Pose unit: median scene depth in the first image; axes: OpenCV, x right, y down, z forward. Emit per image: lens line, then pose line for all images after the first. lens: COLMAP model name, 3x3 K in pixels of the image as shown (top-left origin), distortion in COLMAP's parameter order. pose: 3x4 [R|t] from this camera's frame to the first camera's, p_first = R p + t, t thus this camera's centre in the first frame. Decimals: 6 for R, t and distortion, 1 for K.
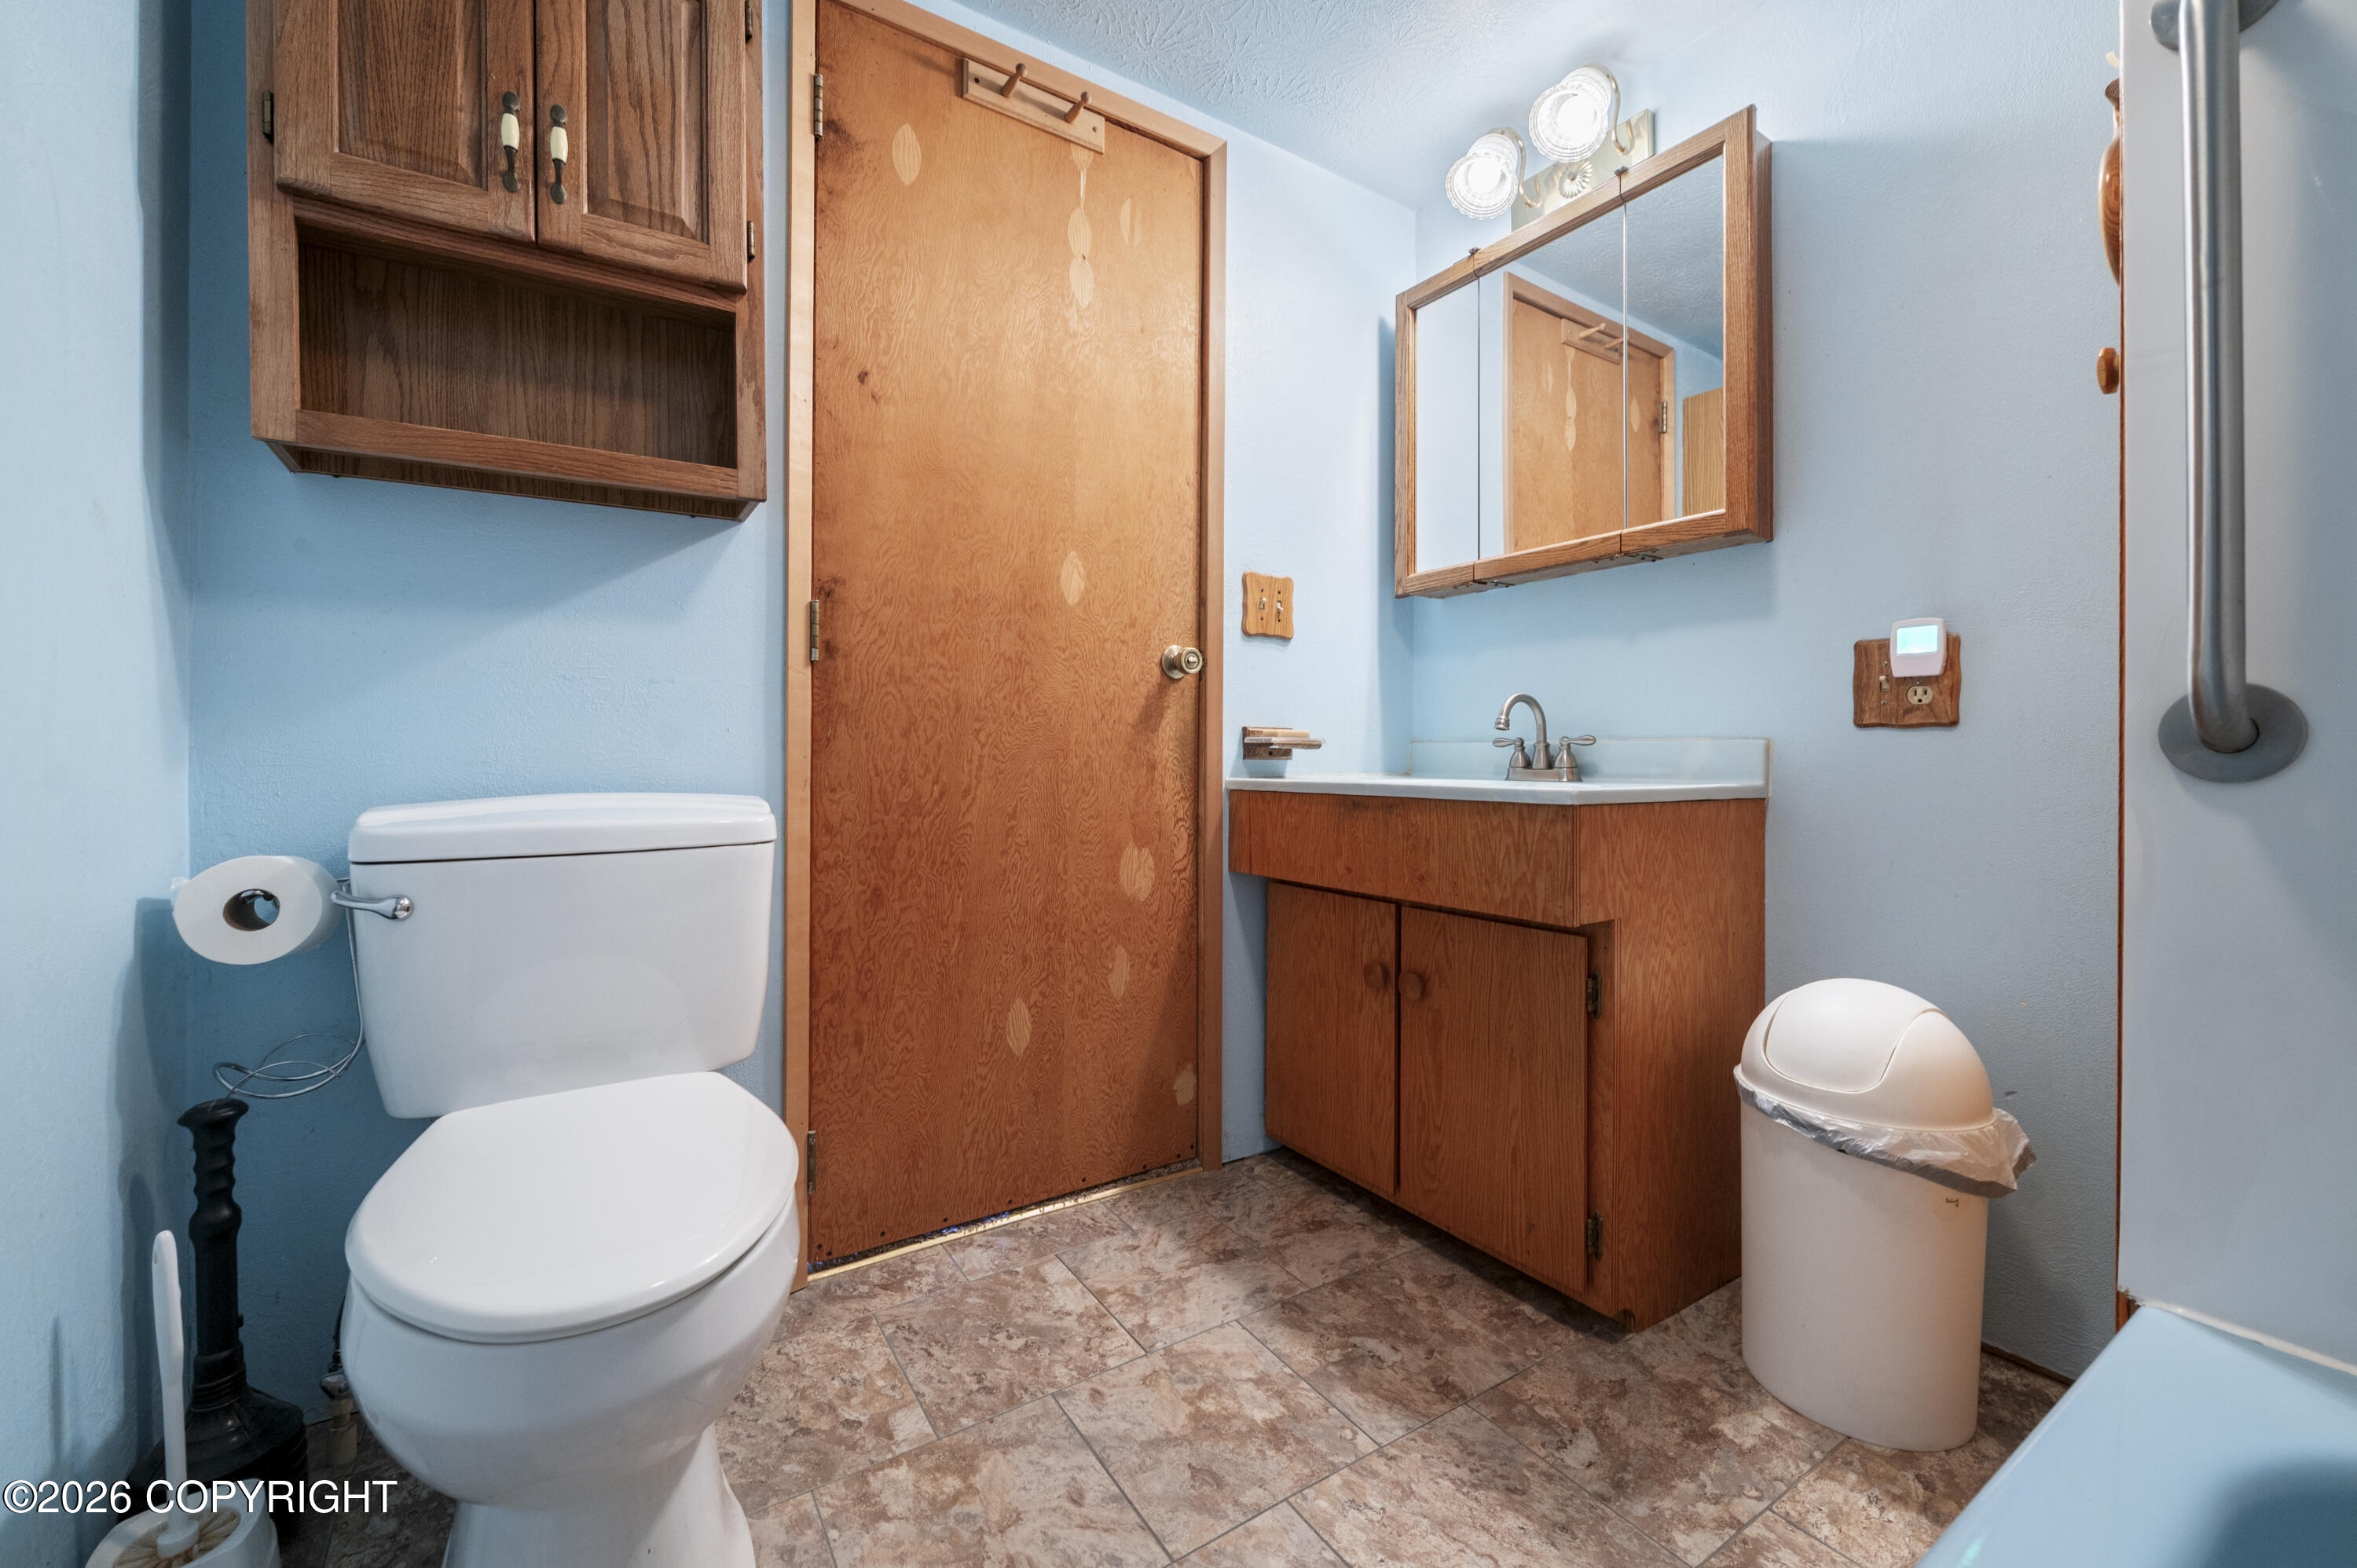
lens RADIAL K [[938.8, 0, 1166.5], [0, 938.8, 769.5], [0, 0, 1]] dist [-0.006989, -0.000337]
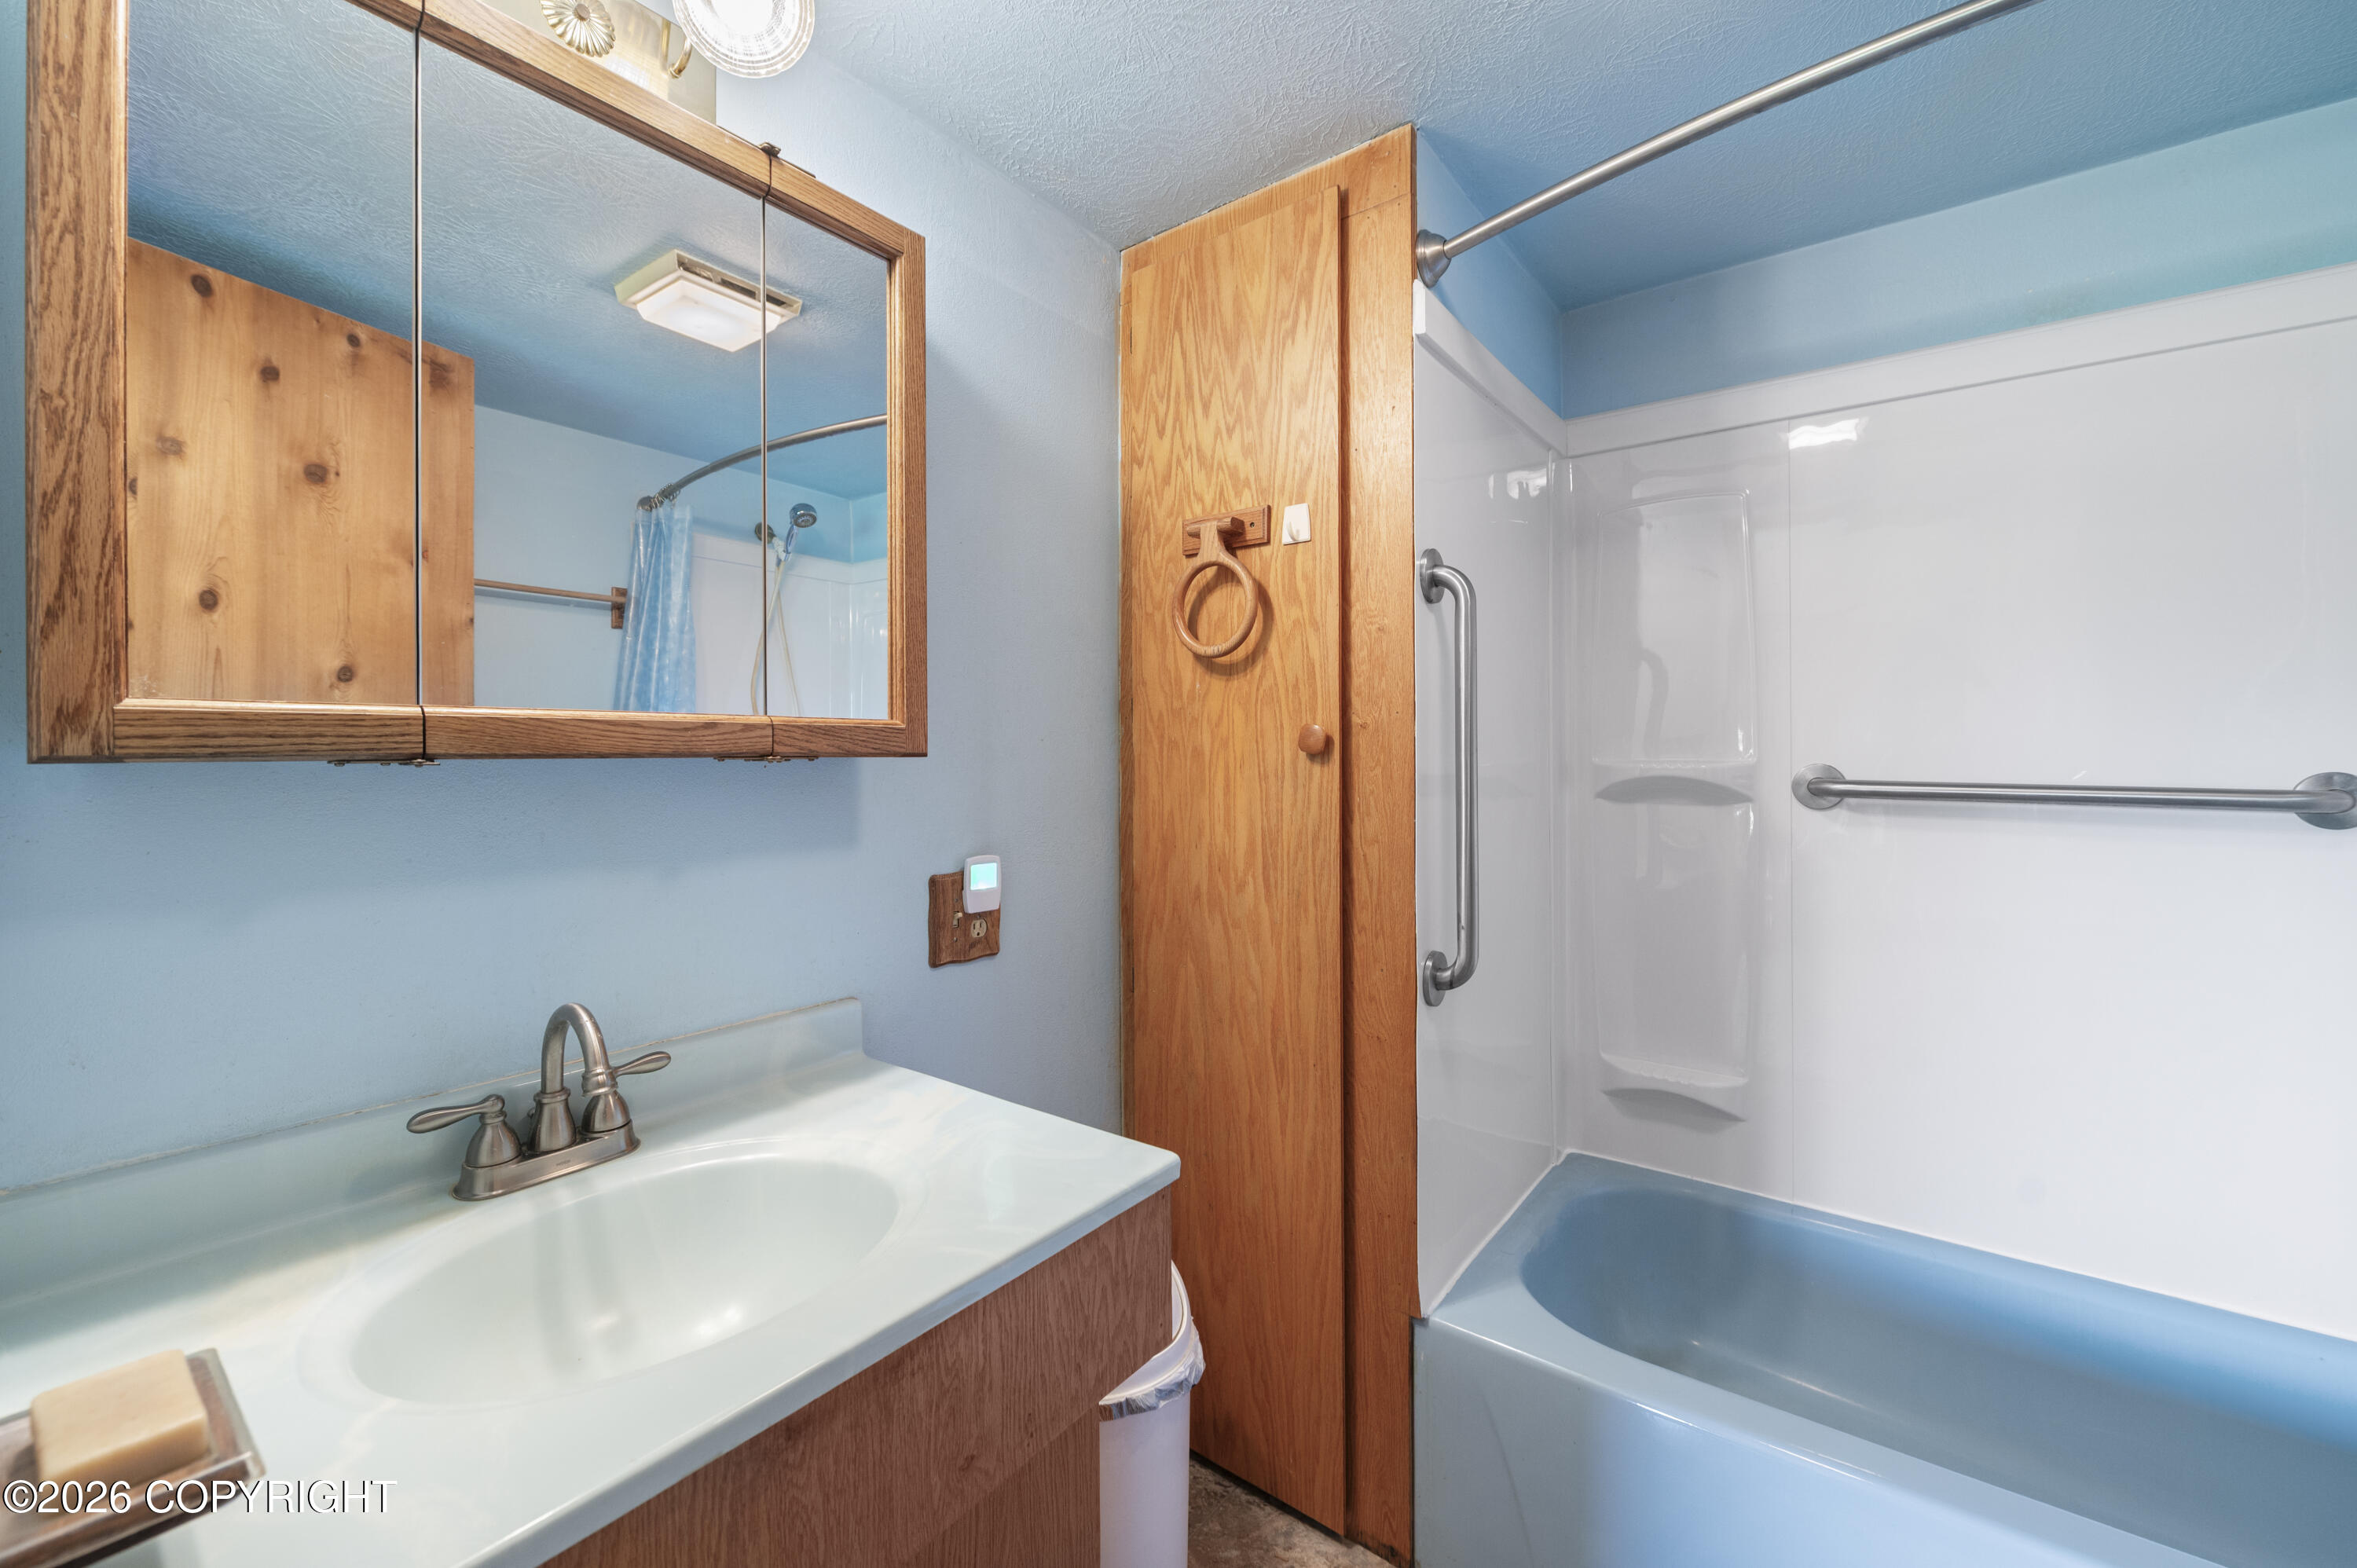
lens RADIAL K [[938.8, 0, 1166.5], [0, 938.8, 769.5], [0, 0, 1]] dist [-0.006989, -0.000337]
pose [[-0.329530, -0.023241, 0.943859, -0.236869], [0.011601, 0.999522, 0.028662, -0.279211], [-0.944074, 0.020394, -0.329103, 1.125580]]
